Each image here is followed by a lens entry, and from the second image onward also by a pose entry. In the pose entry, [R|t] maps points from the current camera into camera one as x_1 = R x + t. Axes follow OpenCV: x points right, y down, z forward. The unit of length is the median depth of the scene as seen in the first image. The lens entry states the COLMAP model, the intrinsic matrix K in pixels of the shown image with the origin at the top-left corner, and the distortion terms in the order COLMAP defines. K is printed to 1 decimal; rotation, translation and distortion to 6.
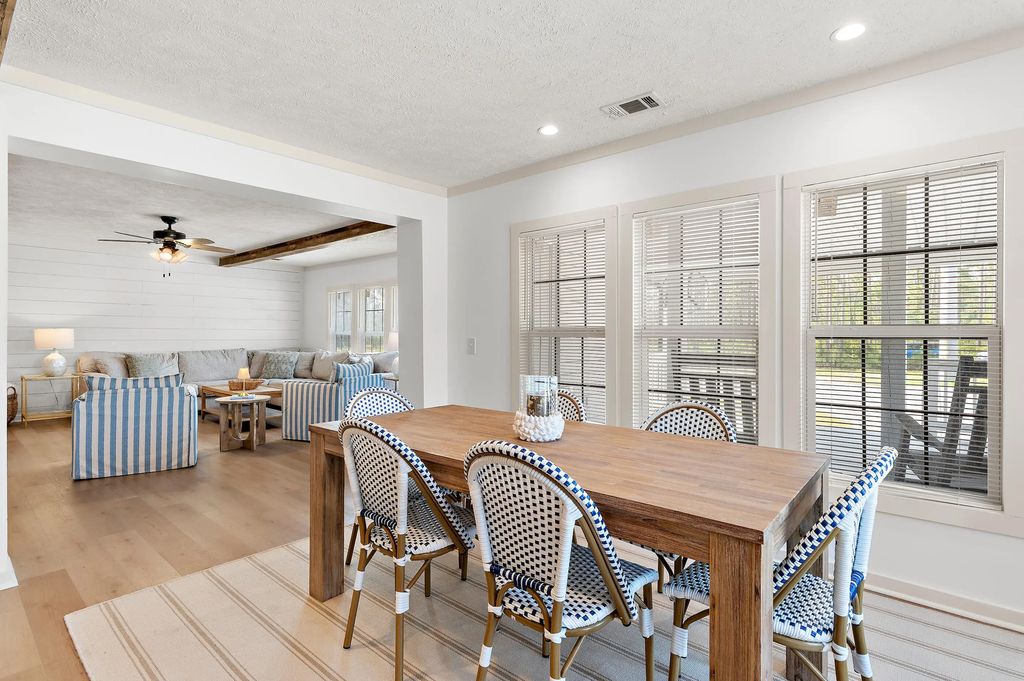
lens RADIAL K [[503.6, 0, 515.2], [0, 503.6, 327.8], [0, 0, 1]] dist [-0.016057, 0.000344]
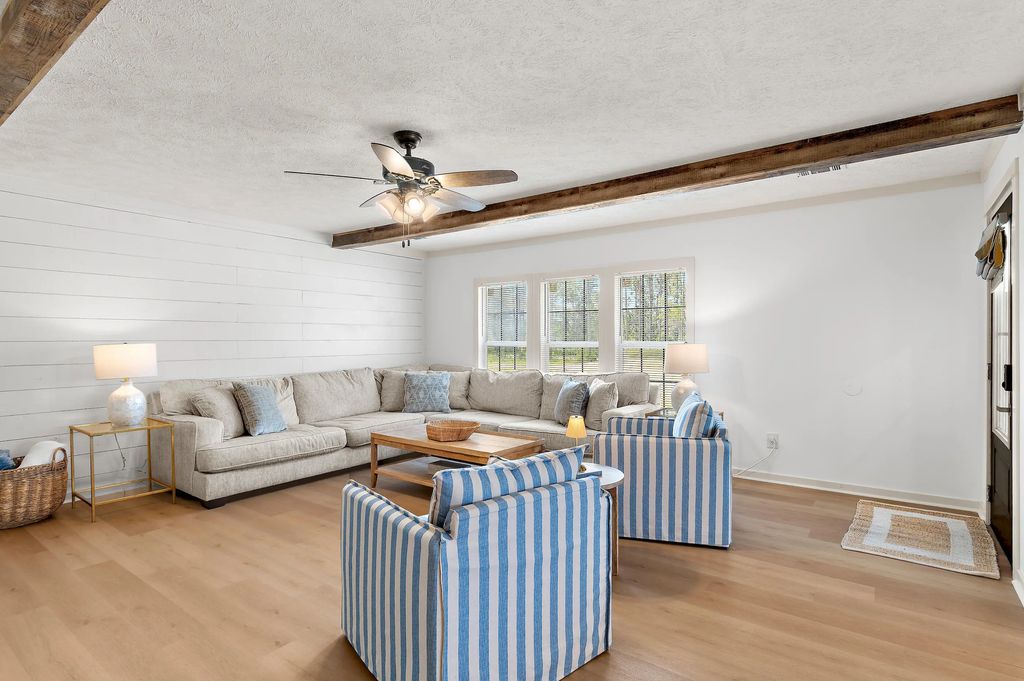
lens RADIAL K [[514.2, 0, 509.7], [0, 514.2, 354.5], [0, 0, 1]] dist [-0.000092, 0.000574]
pose [[0.997435, -0.009562, 0.070943, -0.619543], [0.006404, 0.998984, 0.044611, -0.011288], [-0.071297, -0.044042, 0.996482, 0.437720]]
